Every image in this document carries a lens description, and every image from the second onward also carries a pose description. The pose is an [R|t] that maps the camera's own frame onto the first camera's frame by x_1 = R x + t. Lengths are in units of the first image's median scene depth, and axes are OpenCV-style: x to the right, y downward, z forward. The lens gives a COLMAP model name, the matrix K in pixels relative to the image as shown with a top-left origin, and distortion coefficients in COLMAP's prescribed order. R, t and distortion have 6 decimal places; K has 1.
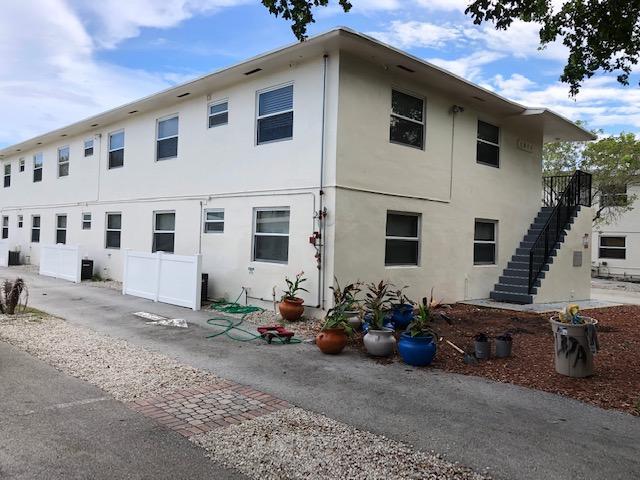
lens RADIAL K [[515.3, 0, 322.5], [0, 515.3, 239.7], [0, 0, 1]] dist [0.037060, -0.044942]
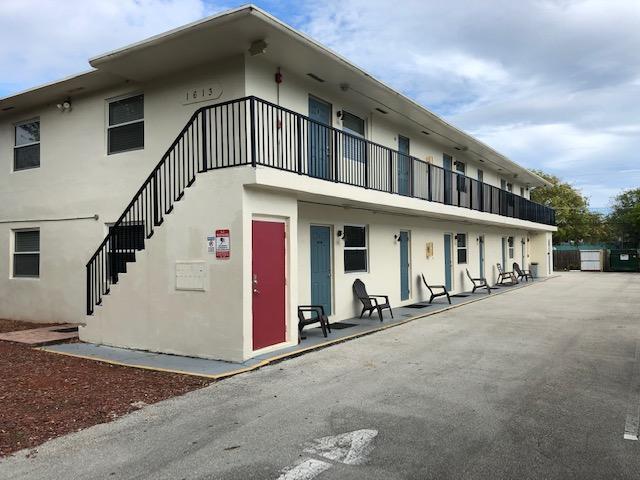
lens RADIAL K [[515.3, 0, 322.5], [0, 515.3, 239.7], [0, 0, 1]] dist [0.037060, -0.044942]
pose [[0.217469, -0.057470, -0.974374, 1.773557], [0.009308, 0.998342, -0.056806, 0.051059], [0.976023, 0.003284, 0.217644, 1.767738]]
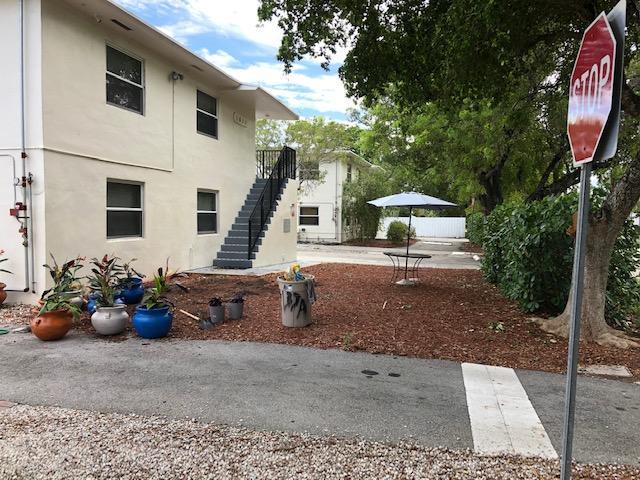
lens RADIAL K [[515.3, 0, 322.5], [0, 515.3, 239.7], [0, 0, 1]] dist [0.037060, -0.044942]
pose [[0.854860, -0.045624, 0.516848, -0.033723], [0.018137, 0.998145, 0.058112, 0.006800], [-0.518541, -0.040303, 0.854102, 0.012138]]
